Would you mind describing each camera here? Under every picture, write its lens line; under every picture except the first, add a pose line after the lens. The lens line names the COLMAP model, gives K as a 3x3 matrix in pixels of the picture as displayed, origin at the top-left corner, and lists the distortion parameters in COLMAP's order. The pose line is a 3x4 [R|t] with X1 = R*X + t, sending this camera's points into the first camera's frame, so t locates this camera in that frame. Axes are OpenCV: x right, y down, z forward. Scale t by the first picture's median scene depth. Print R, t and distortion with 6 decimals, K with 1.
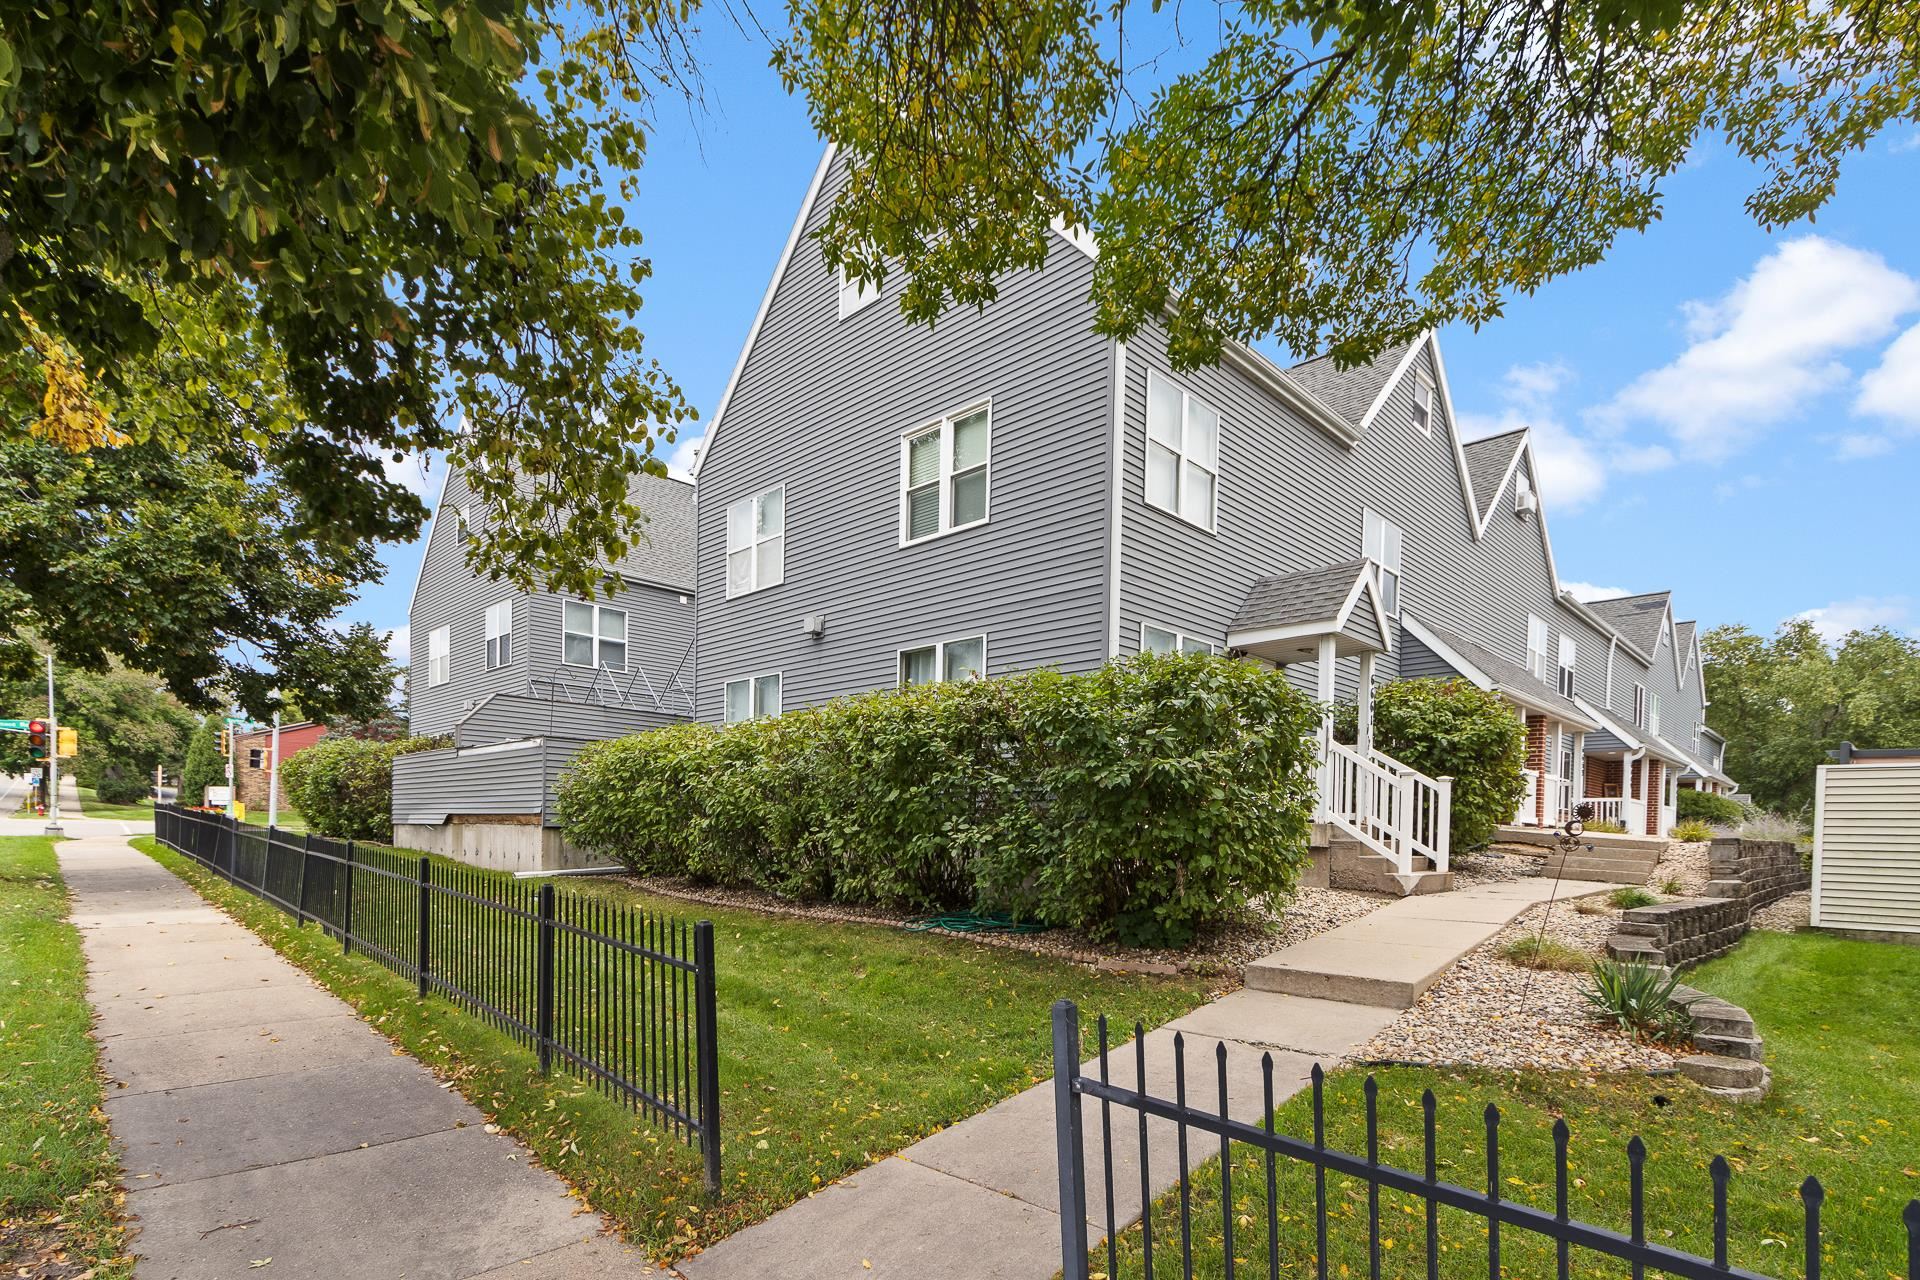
lens RADIAL K [[916.9, 0, 970.8], [0, 916.9, 834.7], [0, 0, 1]] dist [-0.000182, -0.000142]
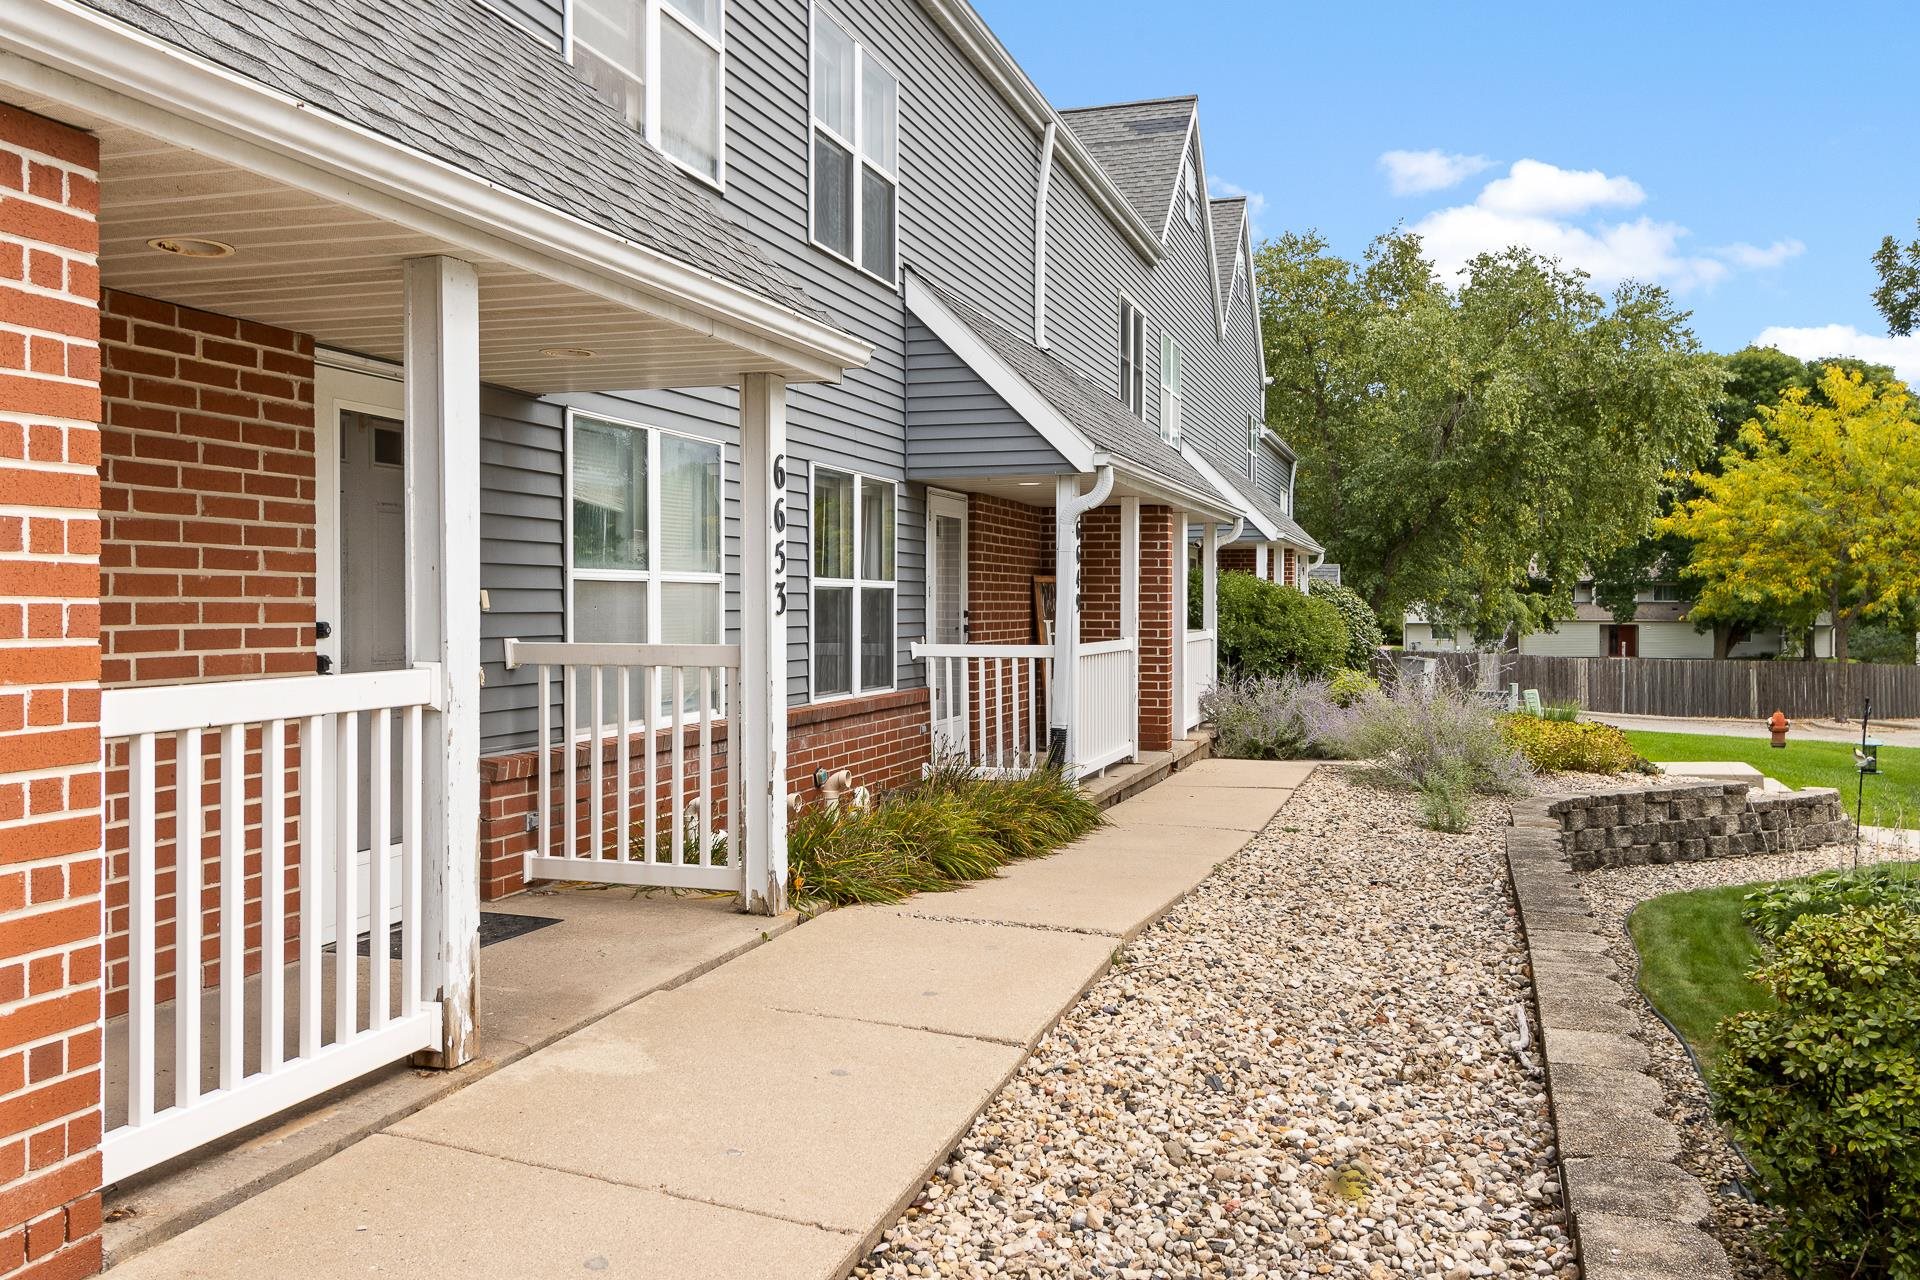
lens RADIAL K [[1549.9, 0, 959.8], [0, 1549.9, 631.8], [0, 0, 1]] dist [0.007831, 0.002325]
pose [[0.884879, -0.034861, 0.464516, 0.281096], [0.027500, 0.999366, 0.022613, -0.033734], [-0.465009, -0.007235, 0.885276, 0.358778]]
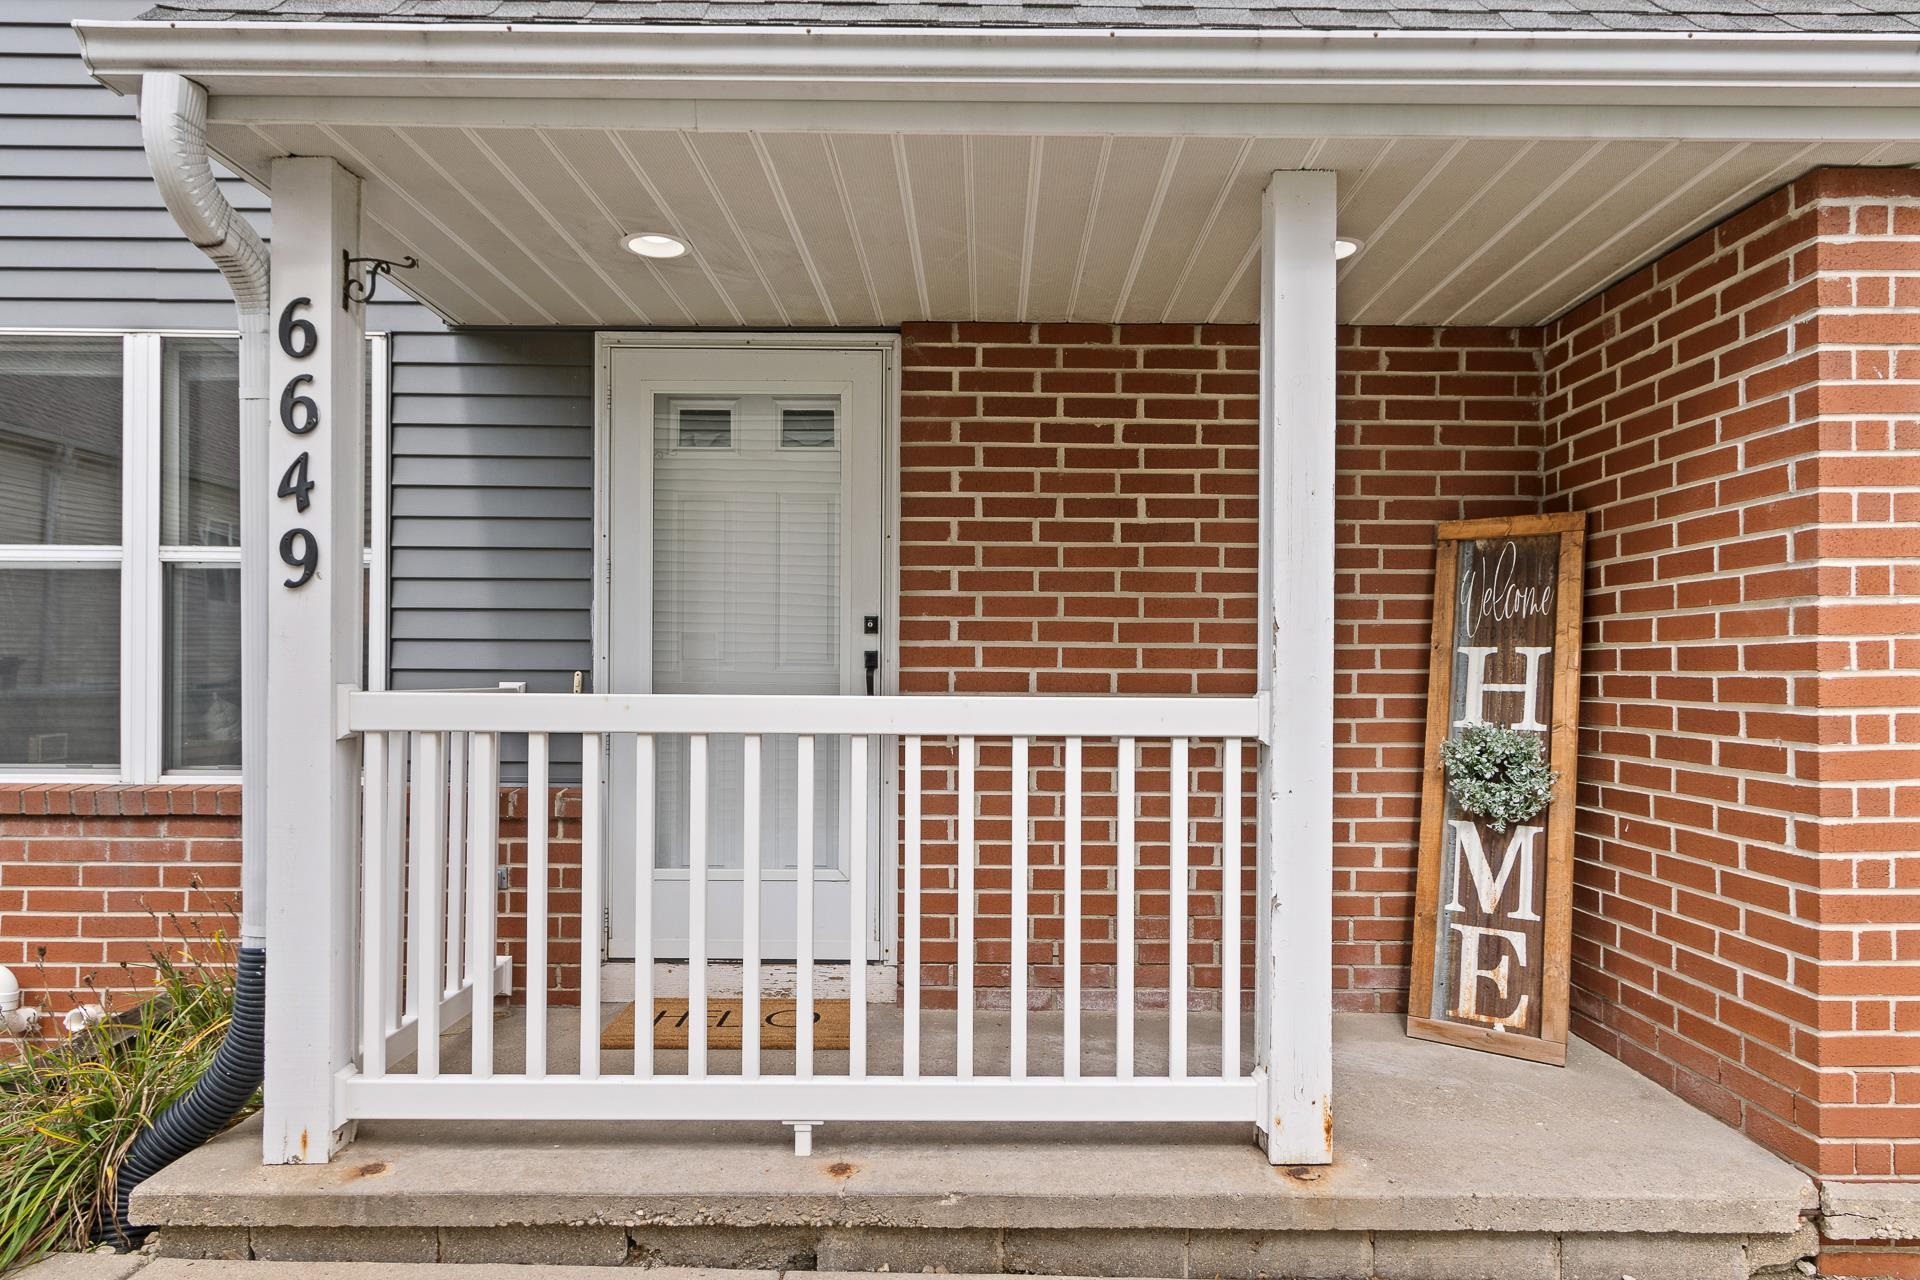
lens RADIAL K [[1192.0, 0, 961.1], [0, 1192.0, 634.9], [0, 0, 1]] dist [0.003896, -0.000406]
pose [[0.705924, -0.022032, -0.707945, 0.477670], [0.016404, 0.999757, -0.014757, -0.028226], [0.708098, -0.001196, 0.706113, 0.549428]]
